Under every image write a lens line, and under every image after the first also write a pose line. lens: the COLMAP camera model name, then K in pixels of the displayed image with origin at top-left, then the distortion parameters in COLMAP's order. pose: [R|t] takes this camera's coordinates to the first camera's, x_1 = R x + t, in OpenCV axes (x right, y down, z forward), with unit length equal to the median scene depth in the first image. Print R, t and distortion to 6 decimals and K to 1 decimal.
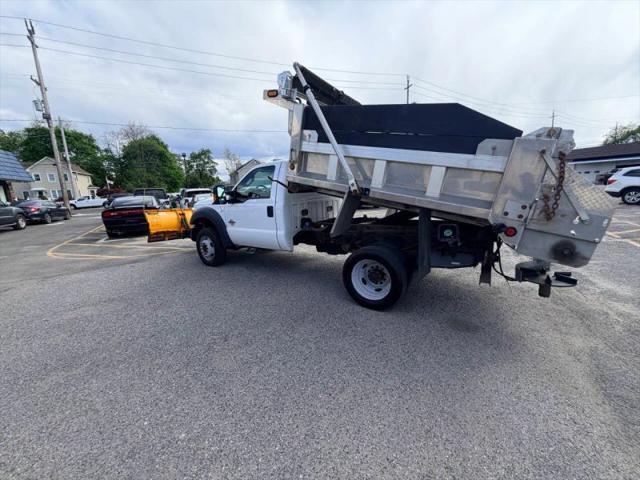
lens RADIAL K [[253.8, 0, 318.7], [0, 253.8, 239.7], [0, 0, 1]] dist [0.000389, -0.000133]
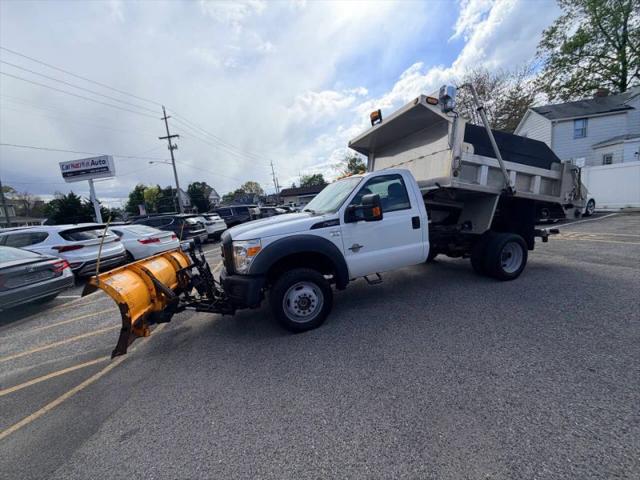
lens RADIAL K [[253.8, 0, 318.2], [0, 253.8, 240.7], [0, 0, 1]] dist [0.000389, -0.000133]
pose [[0.593337, -0.134269, 0.793677, -1.111472], [0.236124, 0.971647, -0.012144, -0.118573], [-0.769544, 0.194611, 0.608218, 0.721500]]
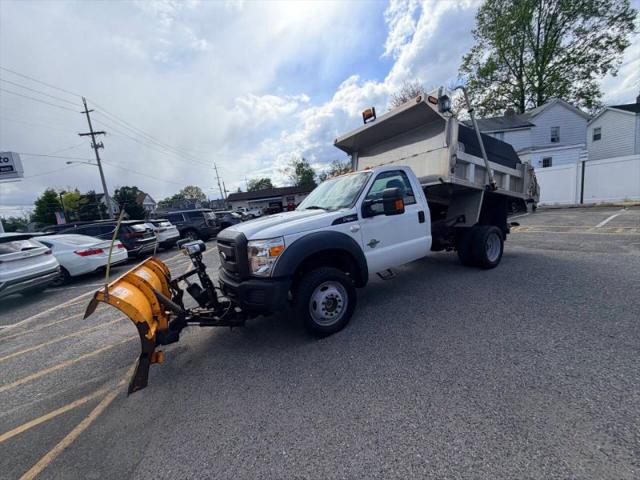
lens RADIAL K [[253.8, 0, 318.1], [0, 253.8, 241.5], [0, 0, 1]] dist [0.000389, -0.000133]
pose [[0.416339, -0.143967, 0.897739, -1.184218], [0.277794, 0.960311, 0.025171, -0.152177], [-0.865732, 0.238906, 0.439808, 0.928918]]
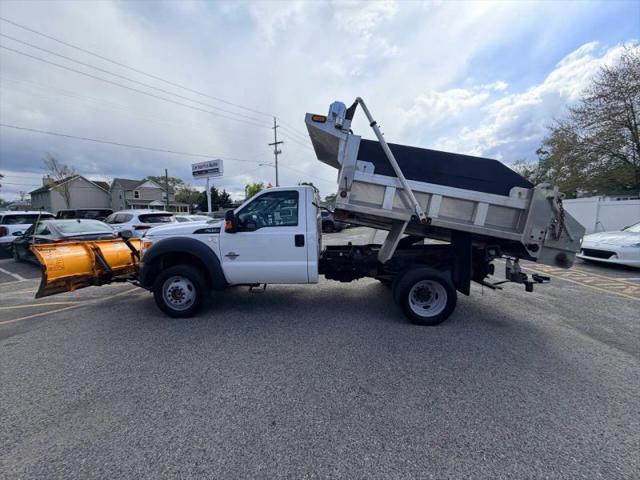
lens RADIAL K [[253.8, 0, 318.5], [0, 253.8, 239.8], [0, 0, 1]] dist [0.000389, -0.000133]
pose [[0.857887, -0.022016, 0.513367, -0.587280], [0.079081, 0.992836, -0.089574, -0.027884], [-0.507717, 0.117442, 0.853481, 0.197461]]
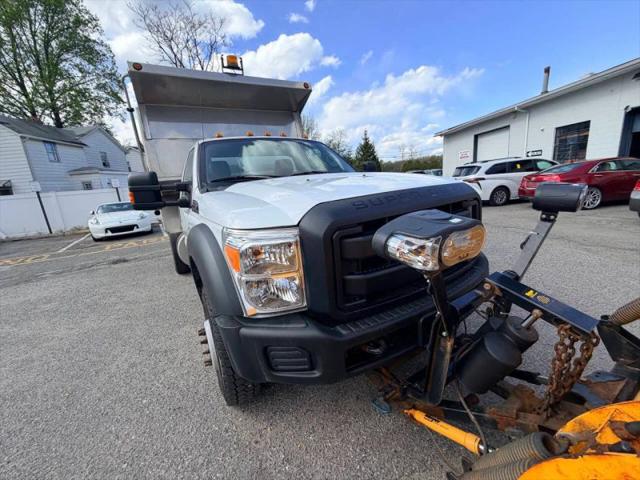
lens RADIAL K [[253.8, 0, 318.3], [0, 253.8, 240.8], [0, 0, 1]] dist [0.000389, -0.000133]
pose [[-0.901956, 0.017476, 0.431473, -0.607981], [0.196080, 0.906811, 0.373158, -0.329993], [-0.384743, 0.421176, -0.821331, 1.876688]]
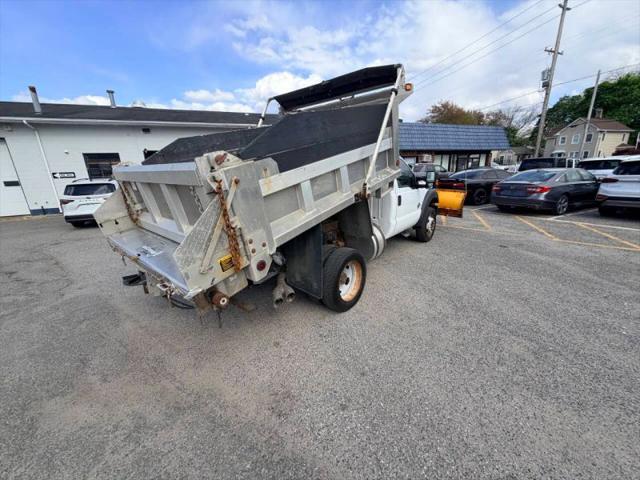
lens RADIAL K [[253.8, 0, 319.0], [0, 253.8, 240.2], [0, 0, 1]] dist [0.000389, -0.000133]
pose [[-0.100875, 0.305969, -0.946682, 1.175784], [-0.153662, 0.935327, 0.318672, -0.329470], [0.982961, 0.177615, -0.047335, 1.133253]]
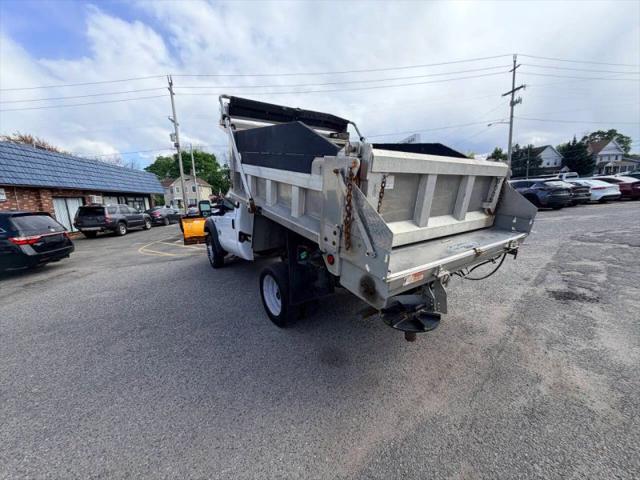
lens RADIAL K [[253.8, 0, 319.1], [0, 253.8, 240.2], [0, 0, 1]] dist [0.000389, -0.000133]
pose [[0.937758, 0.039332, -0.345056, 0.549922], [-0.044064, 0.999011, -0.005880, -0.049677], [0.344483, 0.020719, 0.938564, 0.076696]]
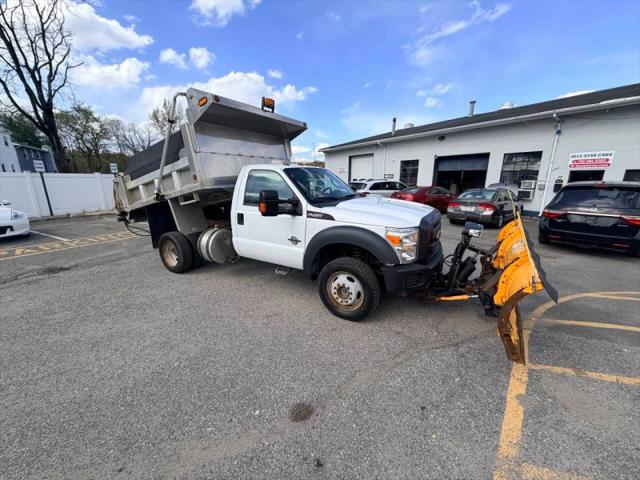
lens RADIAL K [[253.8, 0, 318.7], [0, 253.8, 242.0], [0, 0, 1]] dist [0.000389, -0.000133]
pose [[-0.997613, 0.048200, -0.049447, -0.156946], [0.022377, 0.903095, 0.428858, -0.518616], [0.065327, 0.426728, -0.902018, 2.293429]]
